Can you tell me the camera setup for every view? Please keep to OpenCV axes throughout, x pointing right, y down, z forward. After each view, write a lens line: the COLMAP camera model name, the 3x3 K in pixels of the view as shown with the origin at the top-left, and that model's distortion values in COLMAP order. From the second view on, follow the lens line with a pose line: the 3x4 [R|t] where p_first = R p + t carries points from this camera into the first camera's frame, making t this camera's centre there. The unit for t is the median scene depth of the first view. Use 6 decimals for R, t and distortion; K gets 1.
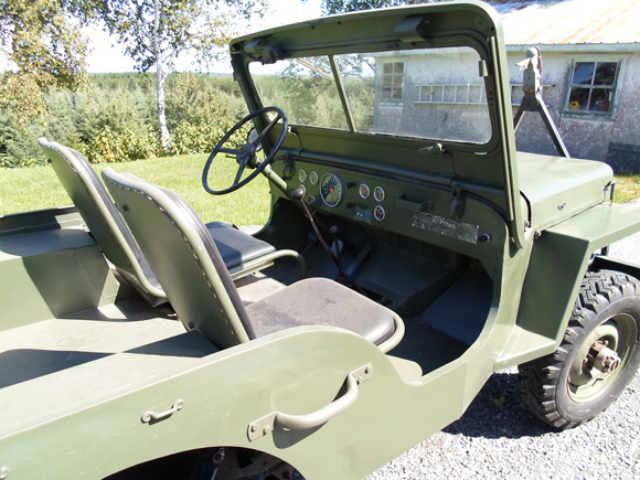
lens RADIAL K [[479.3, 0, 320.0], [0, 479.3, 240.0], [0, 0, 1]] dist [-0.028165, -0.005943]
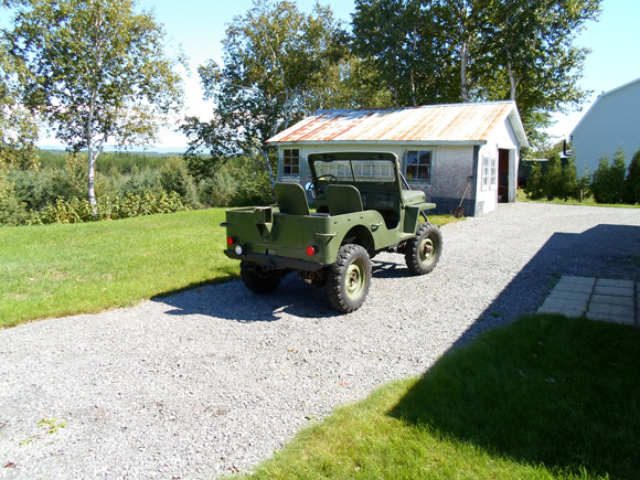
lens RADIAL K [[479.3, 0, 320.0], [0, 479.3, 240.0], [0, 0, 1]] dist [-0.028165, -0.005943]
pose [[0.956545, -0.046370, 0.287874, -0.186116], [0.089412, 0.986358, -0.138217, 0.101987], [-0.277538, 0.157950, 0.947642, -0.337889]]
